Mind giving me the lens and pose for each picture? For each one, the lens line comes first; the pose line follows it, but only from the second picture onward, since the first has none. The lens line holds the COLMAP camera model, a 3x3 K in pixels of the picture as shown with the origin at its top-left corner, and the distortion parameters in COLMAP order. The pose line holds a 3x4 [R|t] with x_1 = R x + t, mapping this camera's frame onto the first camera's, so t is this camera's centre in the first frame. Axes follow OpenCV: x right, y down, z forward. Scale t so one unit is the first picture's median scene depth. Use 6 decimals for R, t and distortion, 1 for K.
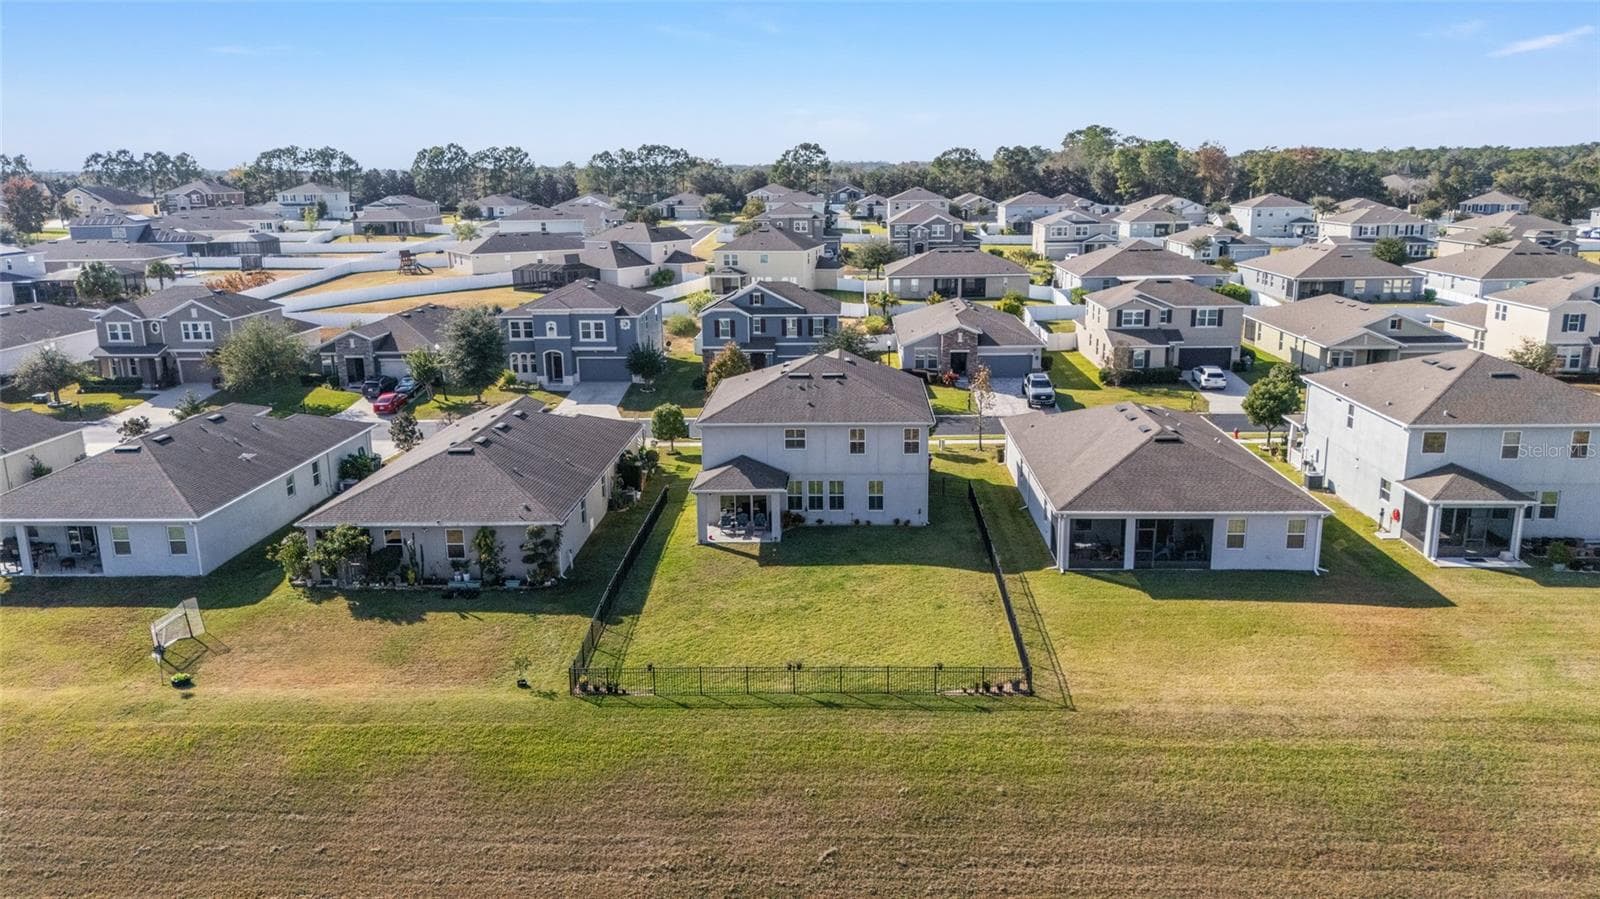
lens RADIAL K [[1178.0, 0, 800.0], [0, 1178.0, 449.5], [0, 0, 1]] dist [0.109087, -0.128519]
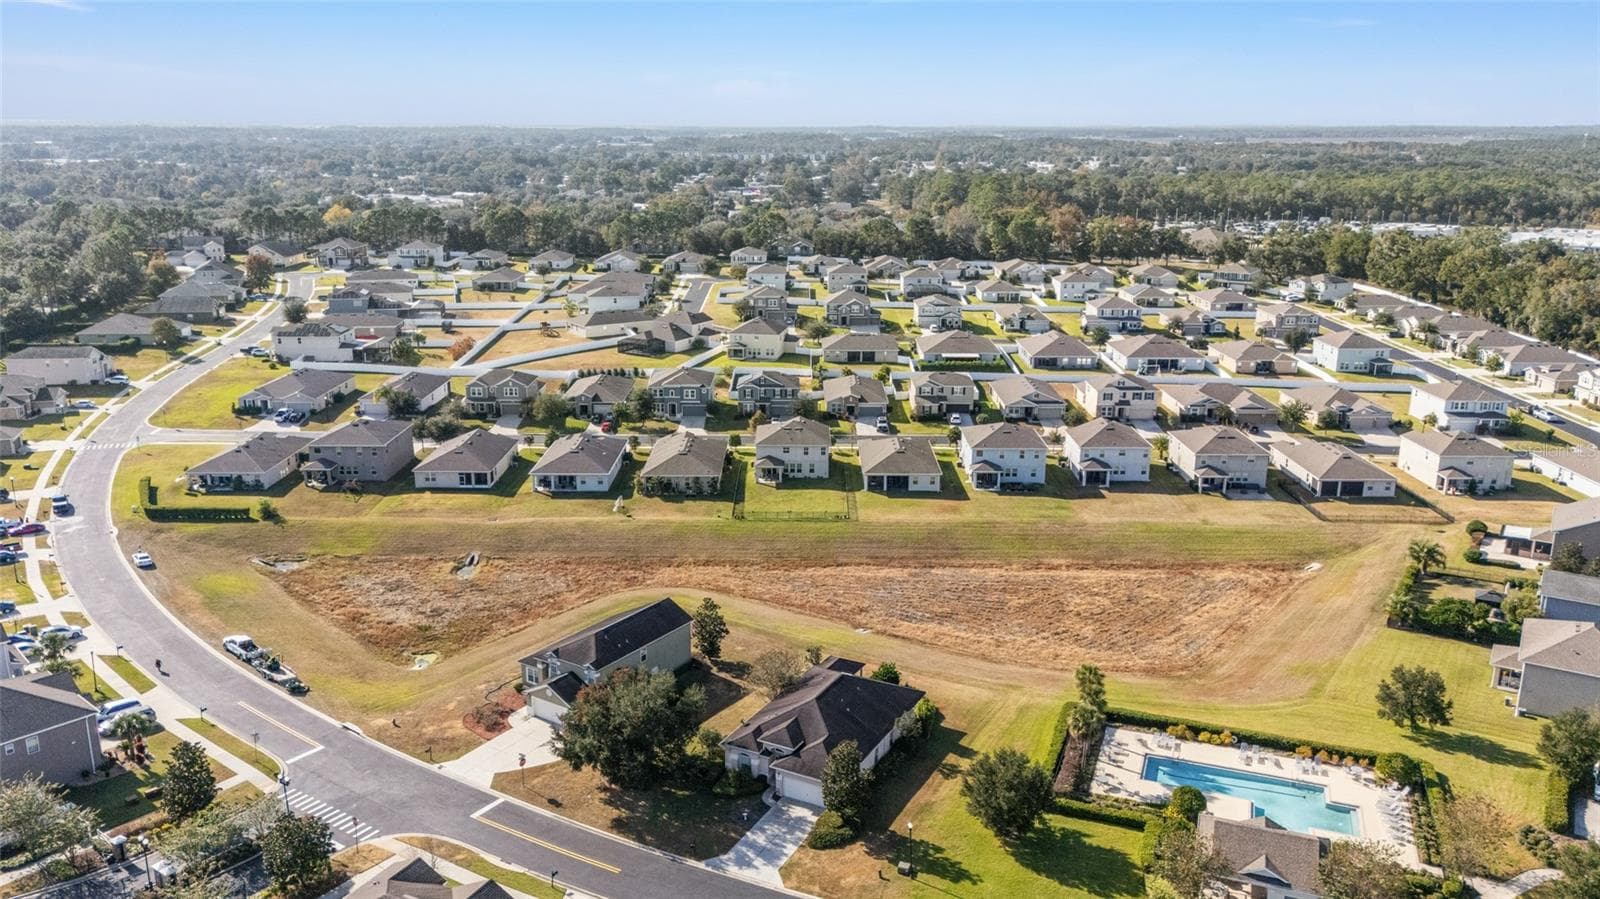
lens RADIAL K [[1178.0, 0, 800.0], [0, 1178.0, 449.5], [0, 0, 1]] dist [0.109087, -0.128519]
pose [[0.999008, 0.007845, 0.043832, -0.102980], [-0.009023, 0.999602, 0.026739, -0.093178], [-0.043605, -0.027108, 0.998681, -2.093903]]
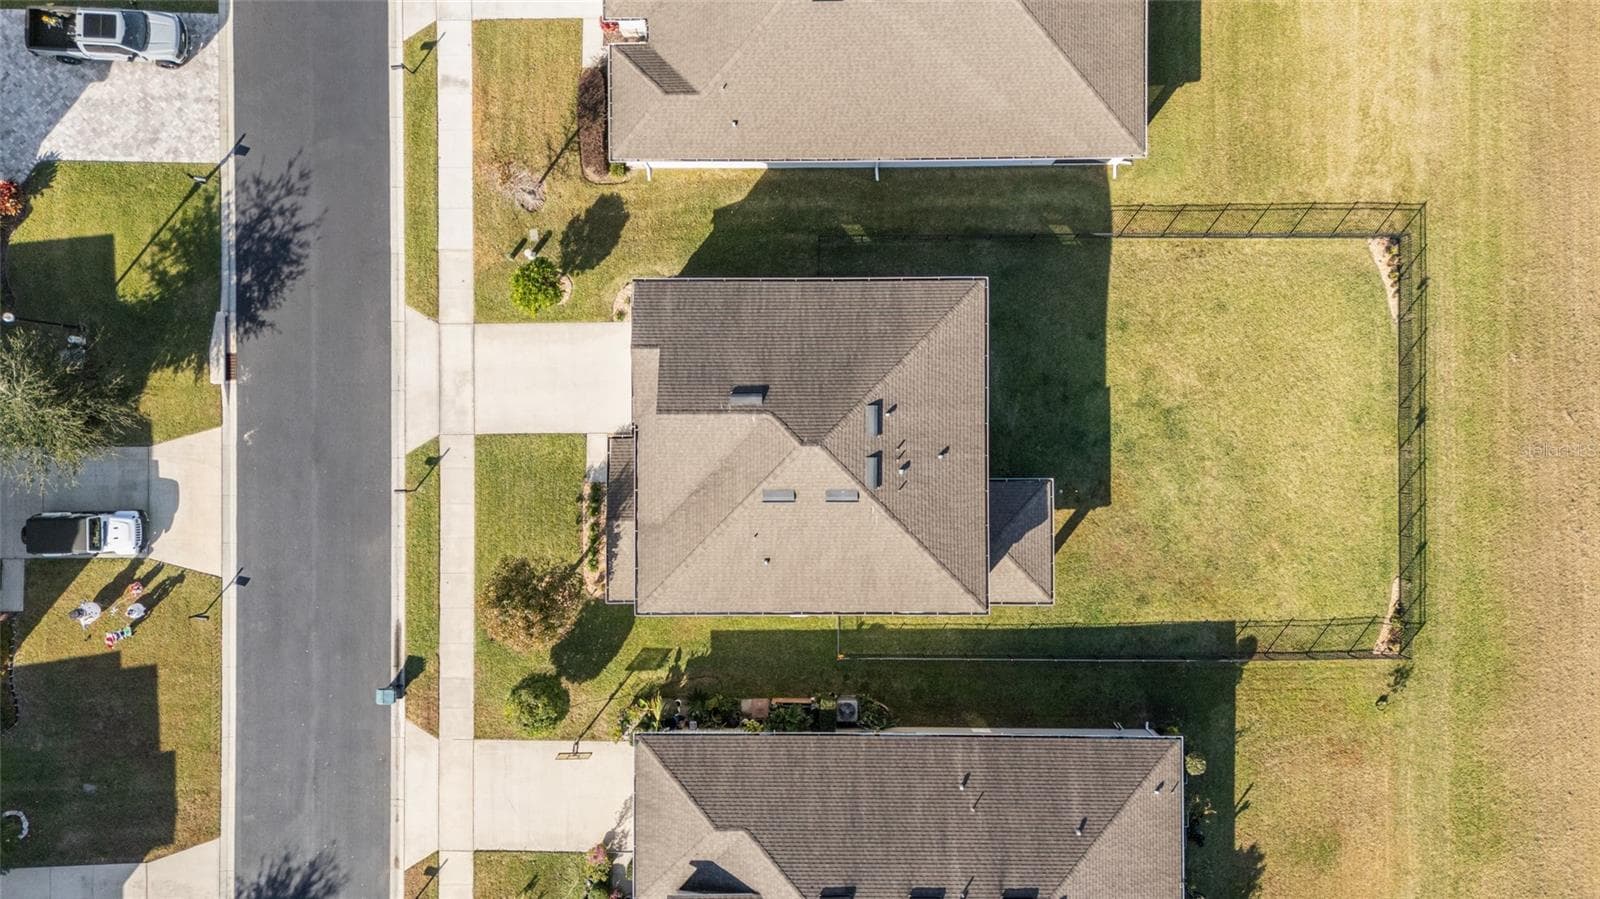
lens RADIAL K [[1178.0, 0, 800.0], [0, 1178.0, 449.5], [0, 0, 1]] dist [0.109087, -0.128519]
pose [[-0.045085, -0.998857, 0.015878, 0.002722], [0.251734, 0.004021, 0.967788, -0.724265], [-0.966746, 0.047630, 0.251265, 0.897790]]
